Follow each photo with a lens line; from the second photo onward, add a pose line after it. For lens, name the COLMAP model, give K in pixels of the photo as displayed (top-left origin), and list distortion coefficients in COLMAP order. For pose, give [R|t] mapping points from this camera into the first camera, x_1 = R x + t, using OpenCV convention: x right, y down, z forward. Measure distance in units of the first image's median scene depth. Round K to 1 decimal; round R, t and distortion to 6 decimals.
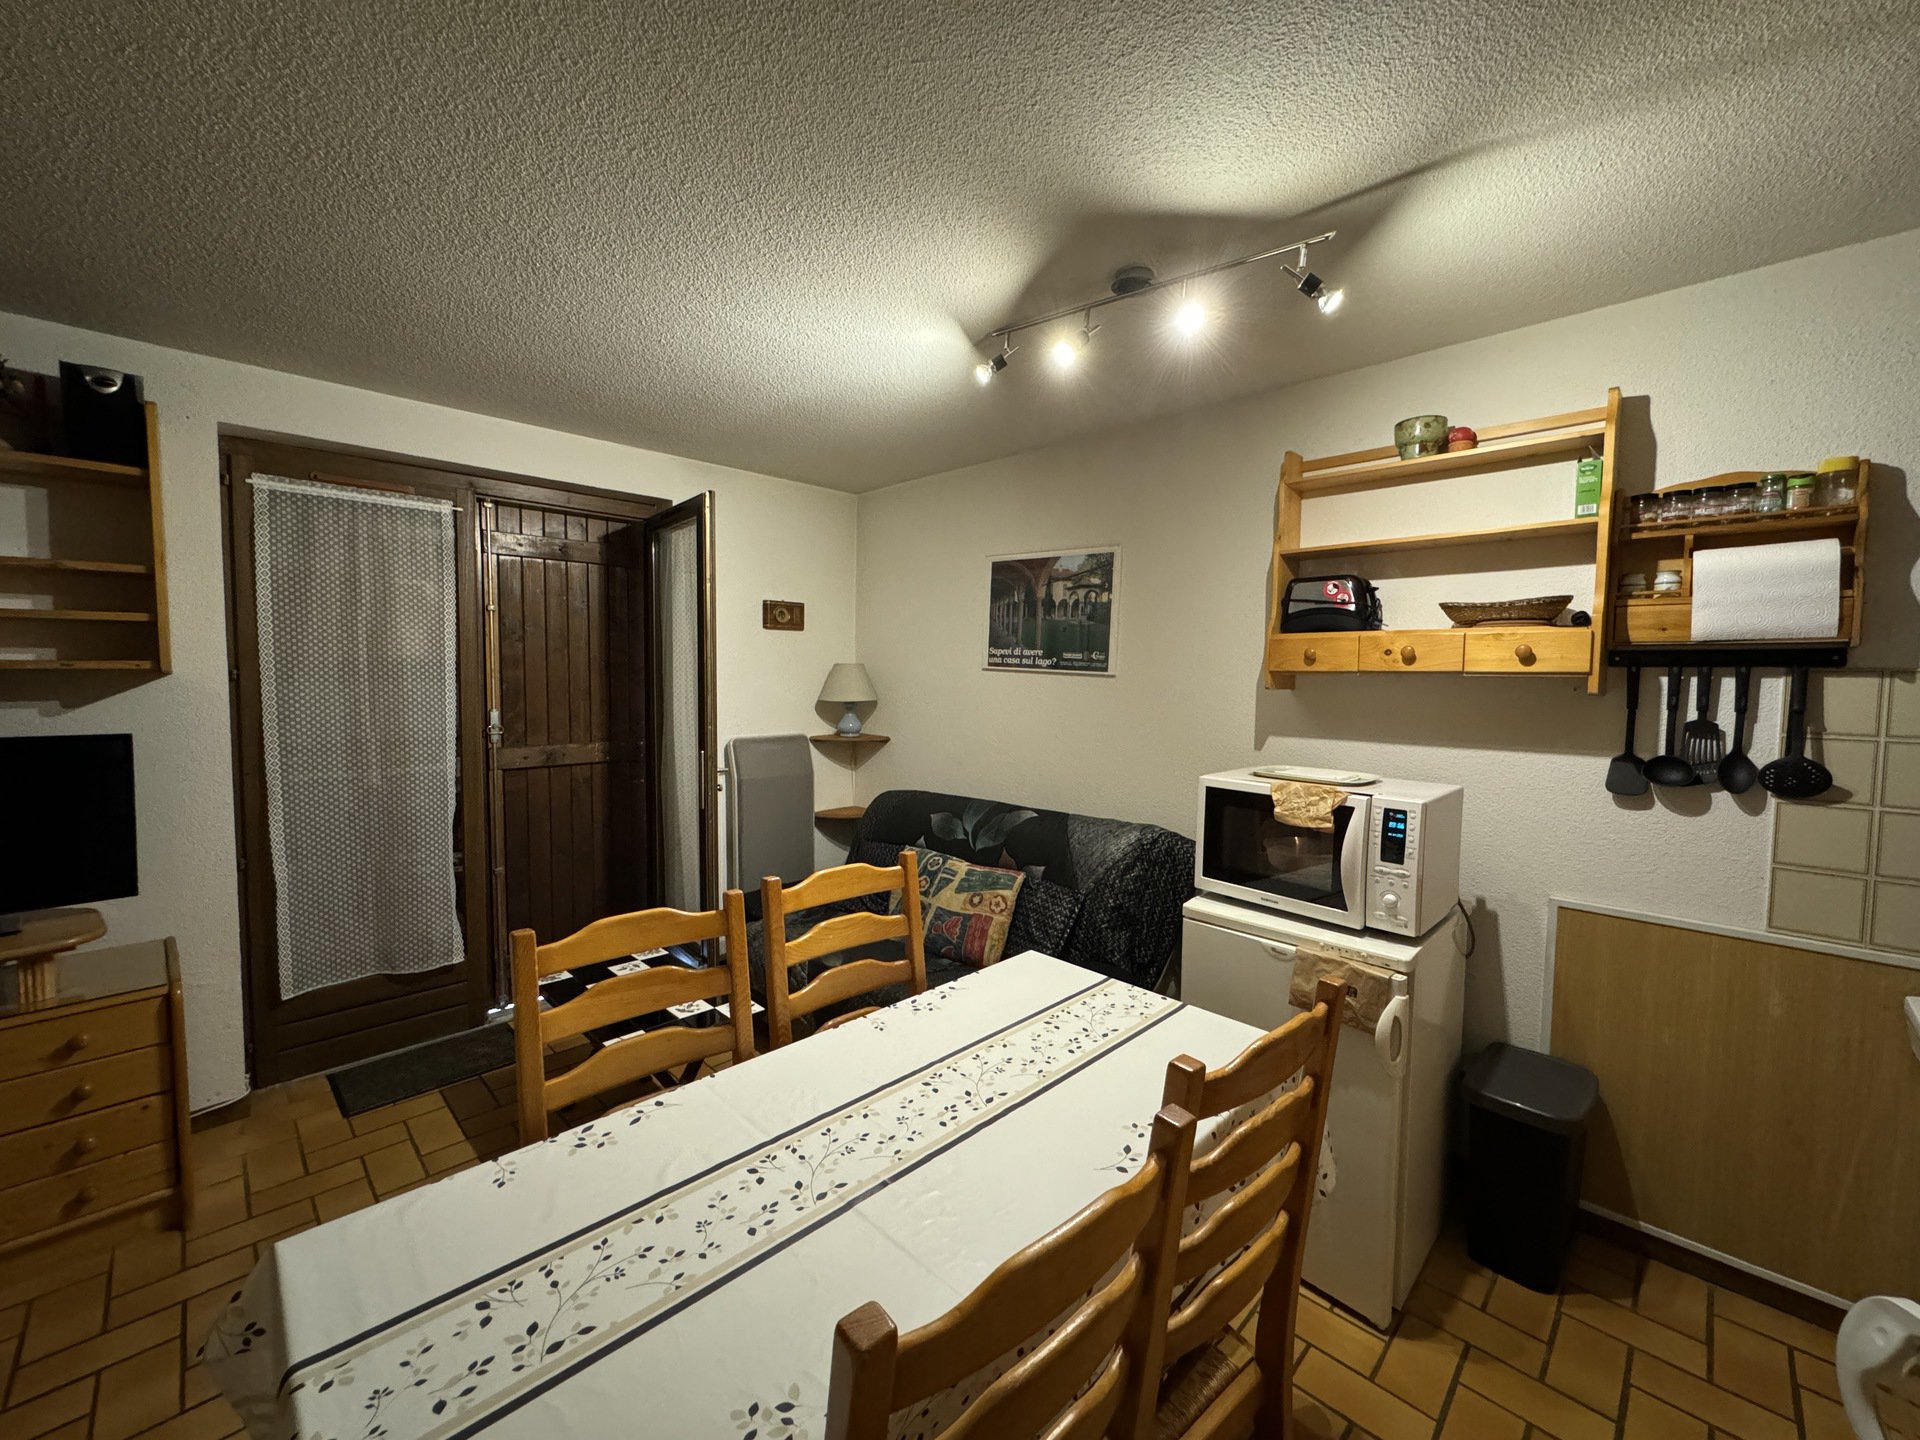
lens RADIAL K [[770.6, 0, 959.7], [0, 770.6, 715.9], [0, 0, 1]] dist [0.001592, 0.000371]
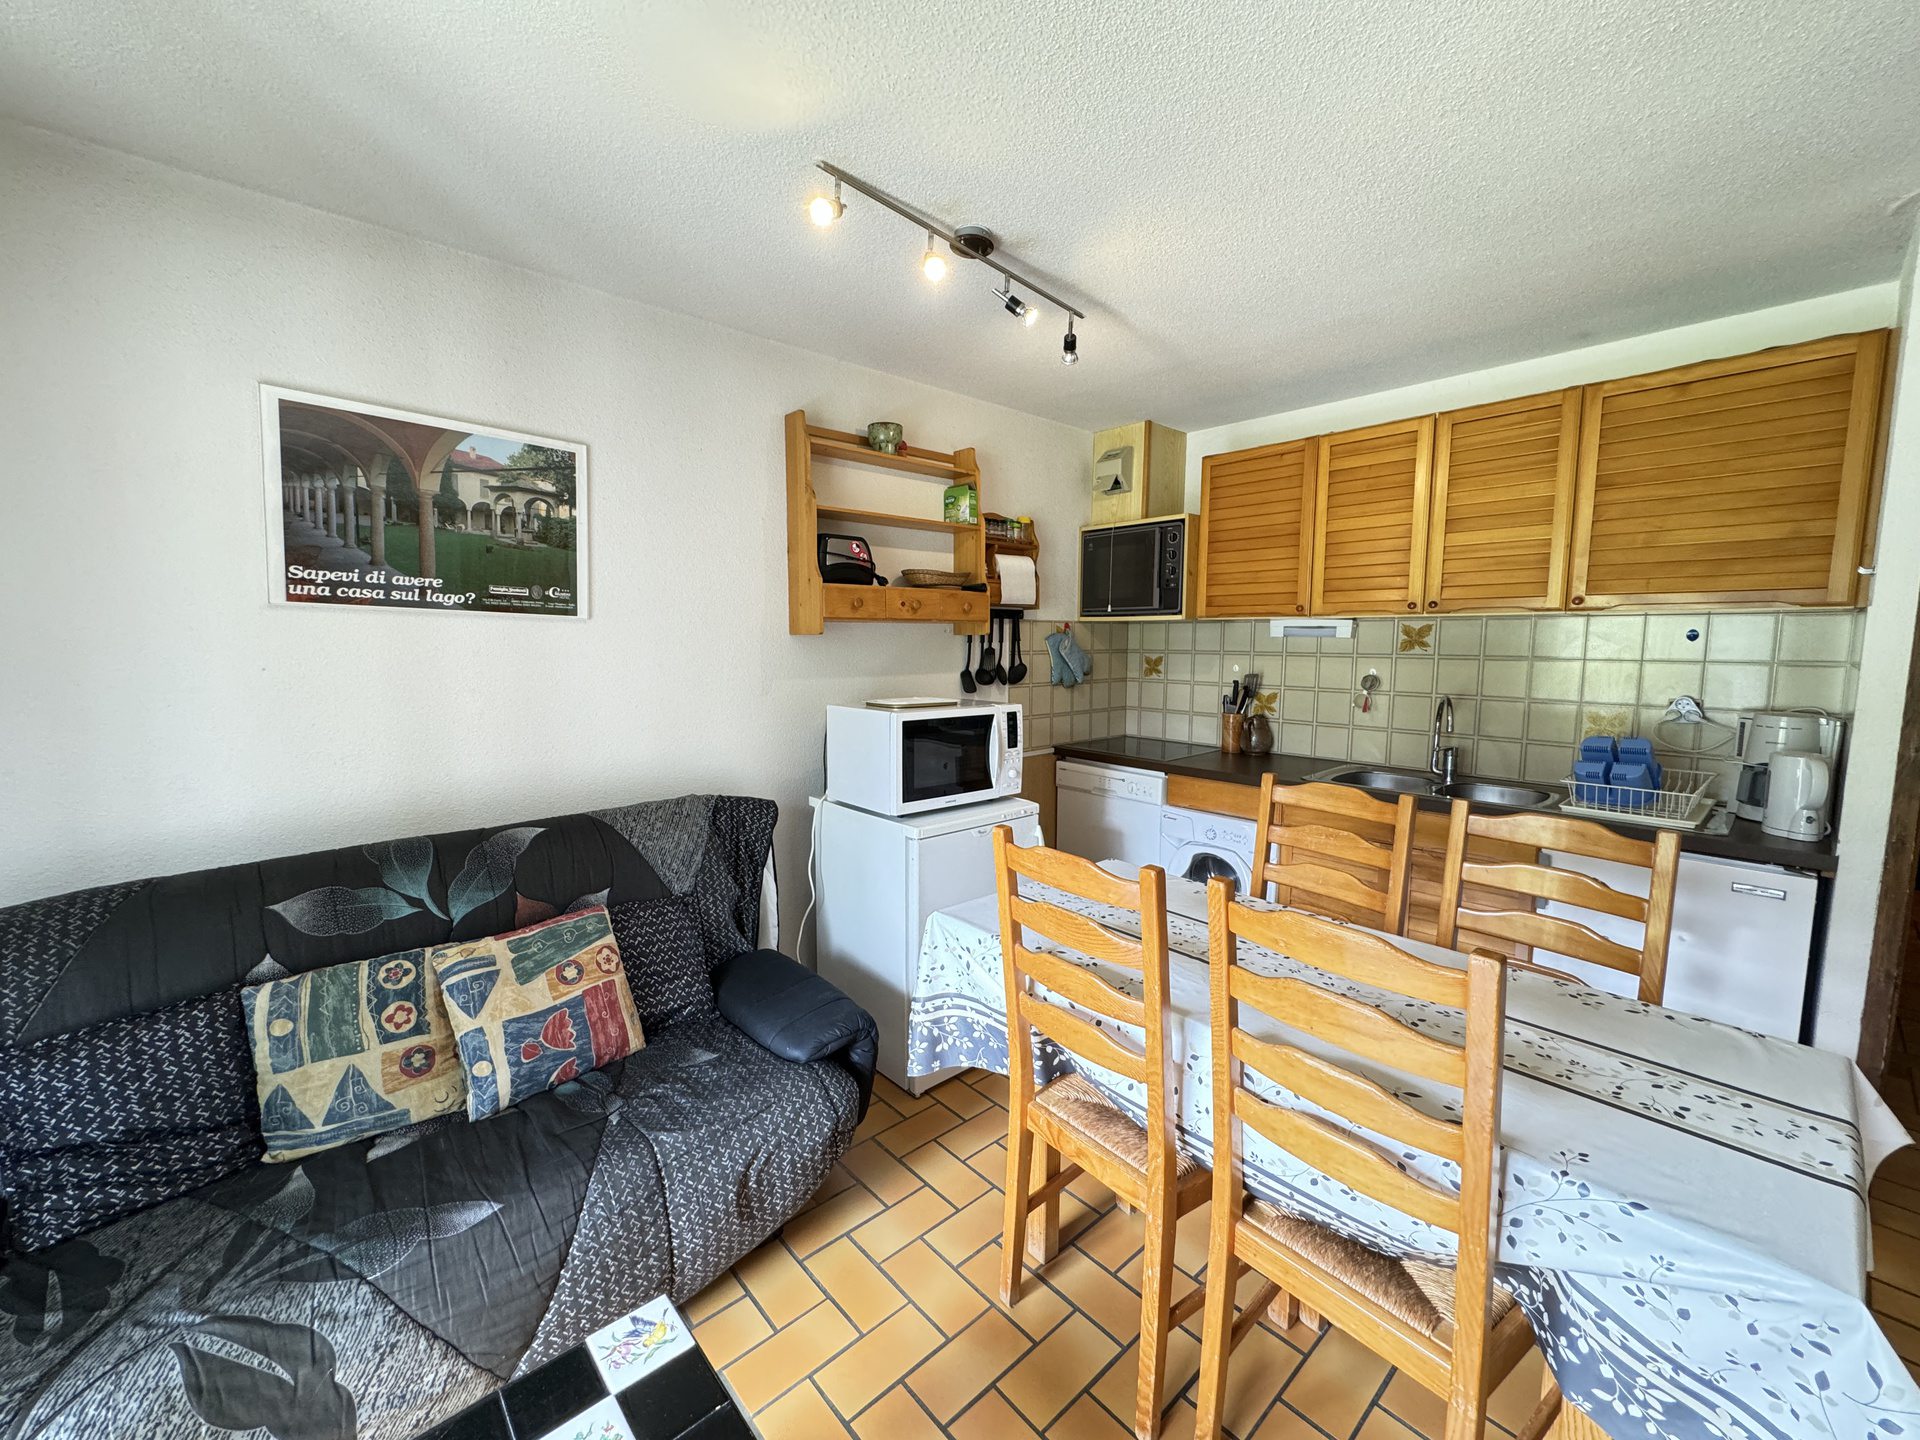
lens RADIAL K [[770.6, 0, 957.1], [0, 770.6, 712.8], [0, 0, 1]] dist [0.001592, 0.000371]
pose [[0.053193, -0.109141, 0.992602, -0.702587], [0.054148, 0.992862, 0.106268, -0.030694], [-0.997115, 0.048095, 0.058723, 0.782514]]
